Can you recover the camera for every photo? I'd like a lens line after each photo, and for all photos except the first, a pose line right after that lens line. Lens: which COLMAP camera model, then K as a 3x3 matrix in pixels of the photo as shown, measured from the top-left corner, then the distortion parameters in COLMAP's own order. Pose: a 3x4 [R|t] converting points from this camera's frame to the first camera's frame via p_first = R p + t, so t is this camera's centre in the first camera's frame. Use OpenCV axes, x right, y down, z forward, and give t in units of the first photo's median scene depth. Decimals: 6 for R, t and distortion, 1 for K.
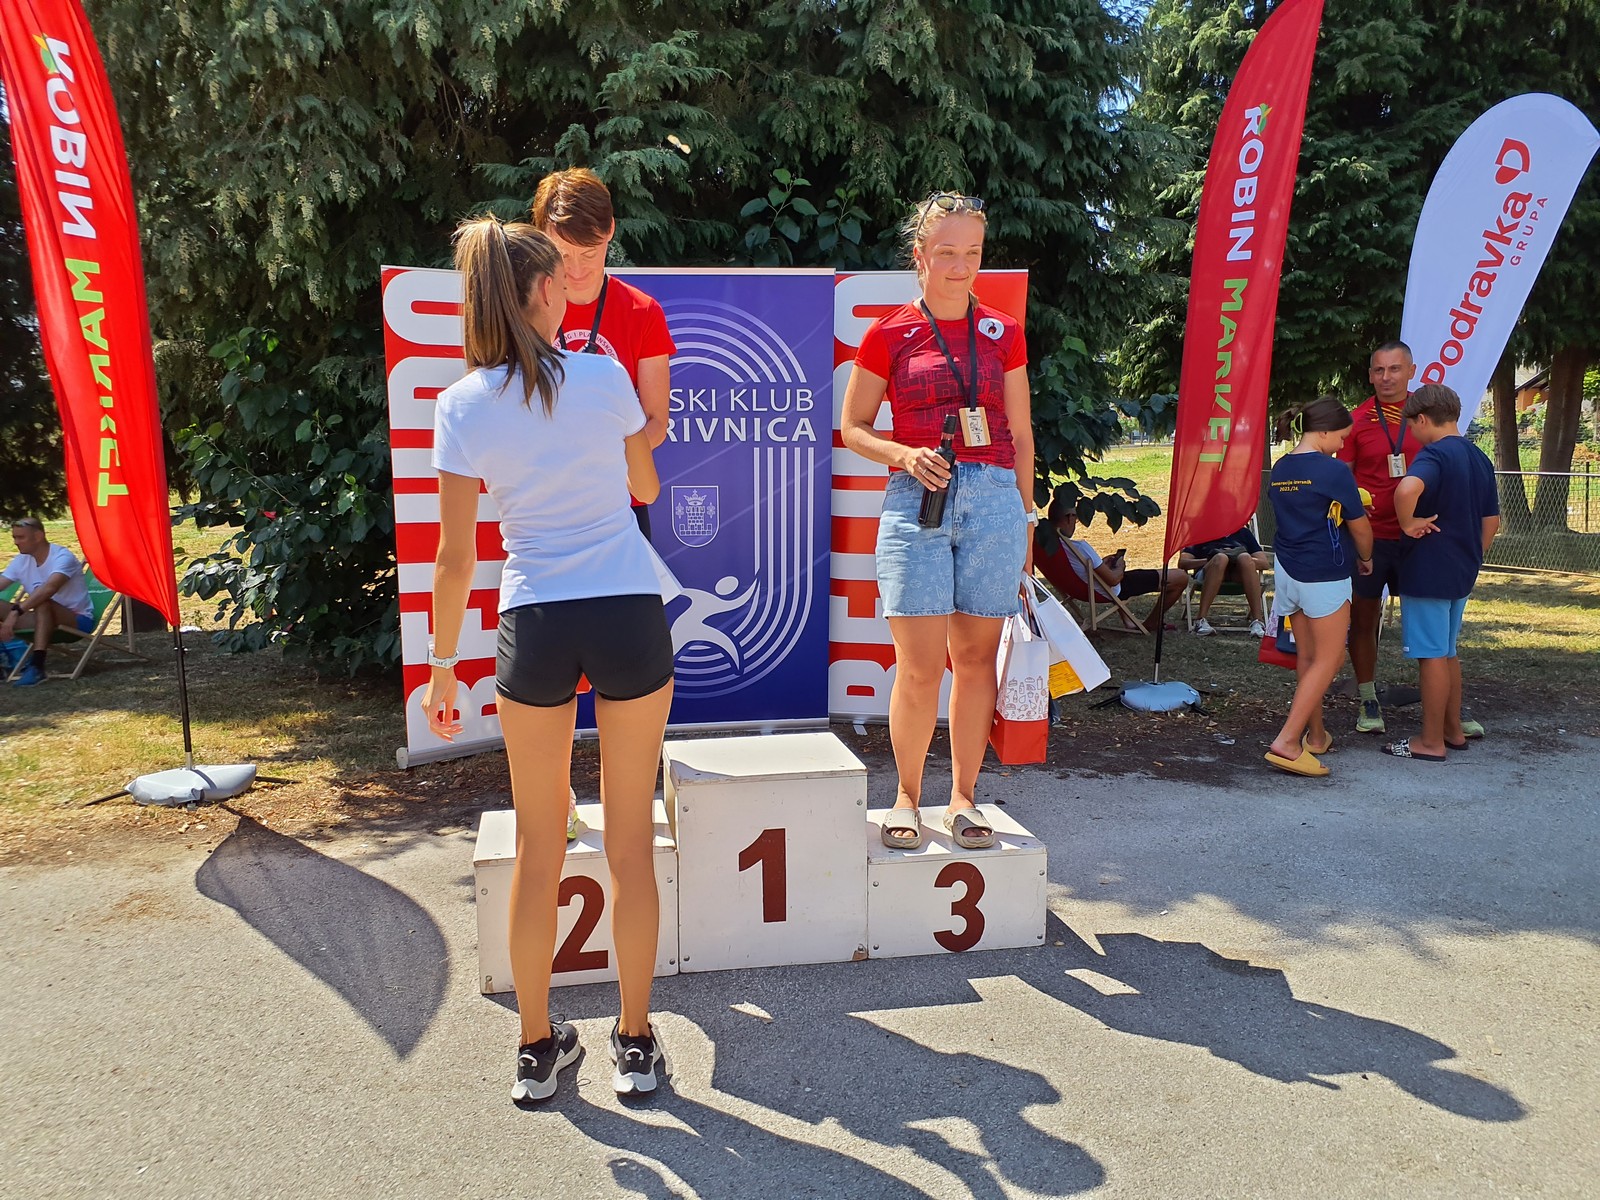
lens RADIAL K [[1284.3, 0, 770.7], [0, 1284.3, 673.8], [0, 0, 1]] dist [-0.001348, -0.006780]
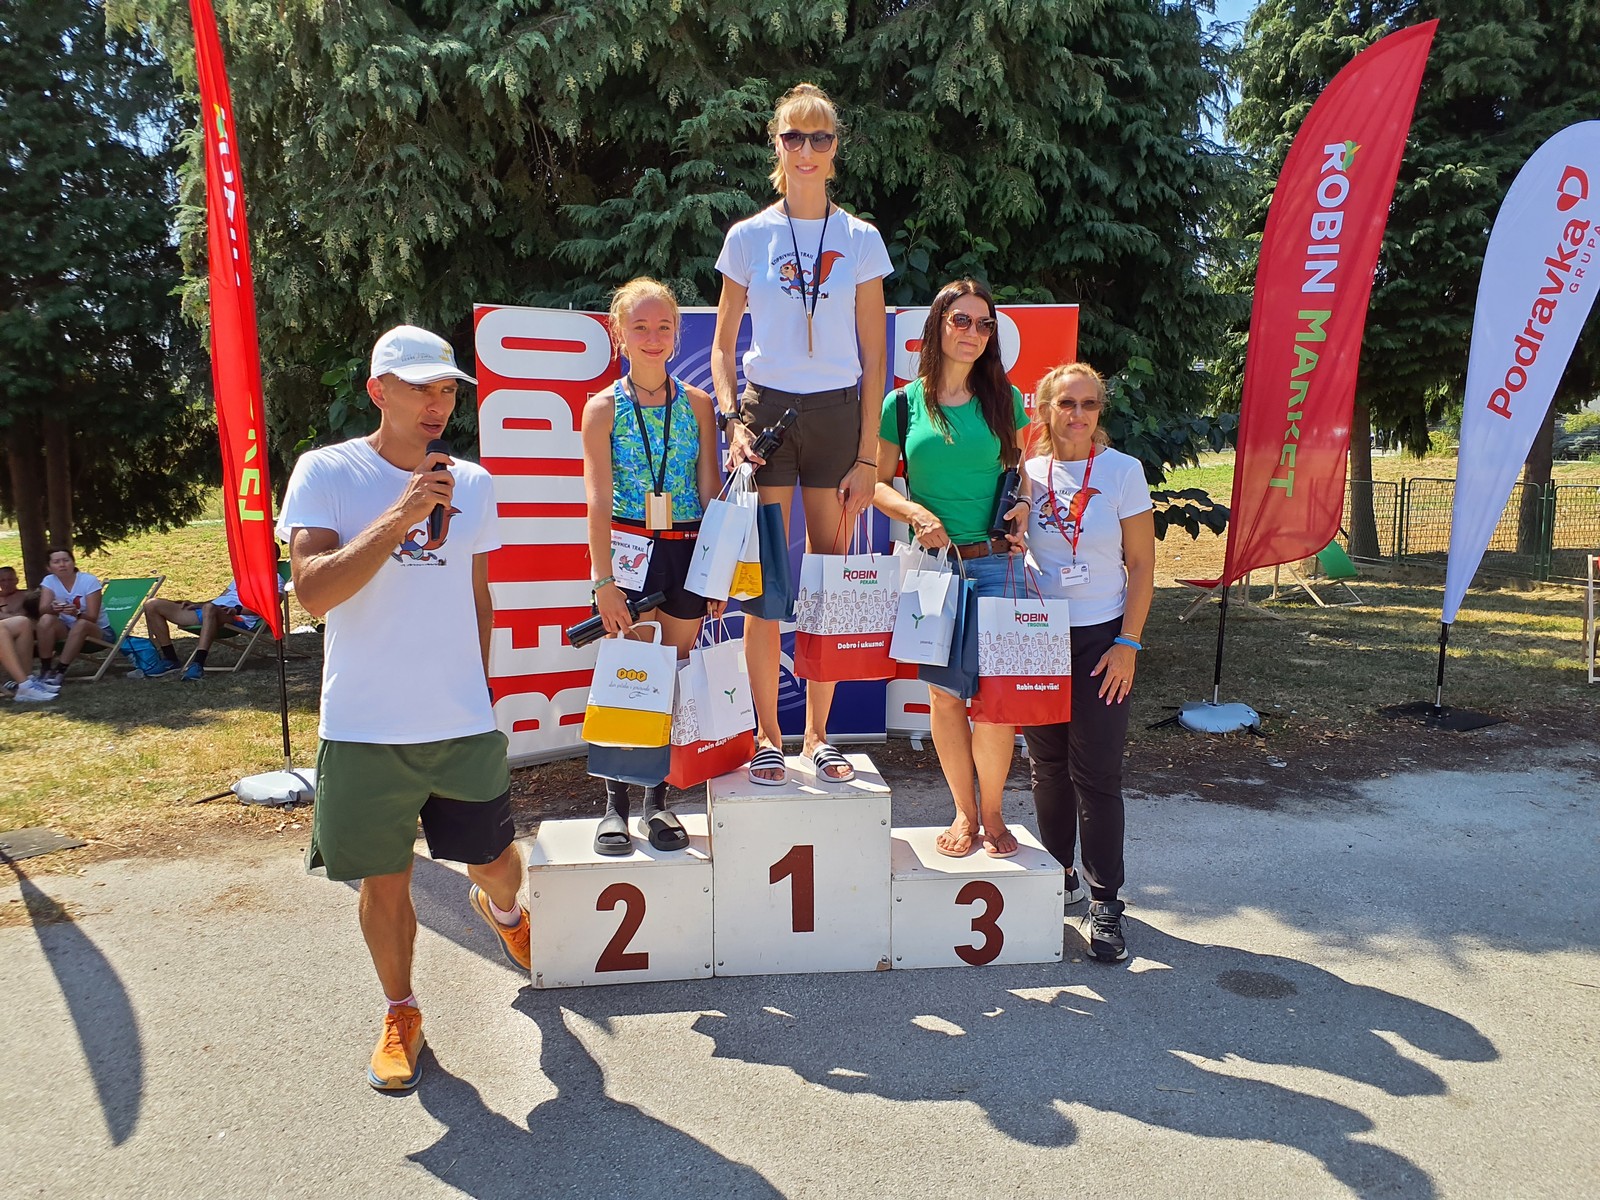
lens RADIAL K [[1359.1, 0, 825.8], [0, 1359.1, 650.5], [0, 0, 1]] dist [-0.009027, 0.000771]
pose [[0.996706, 0.014301, -0.079824, 0.080950], [-0.014412, 0.999896, -0.000816, -0.030711], [0.079804, 0.001964, 0.996809, -0.095400]]
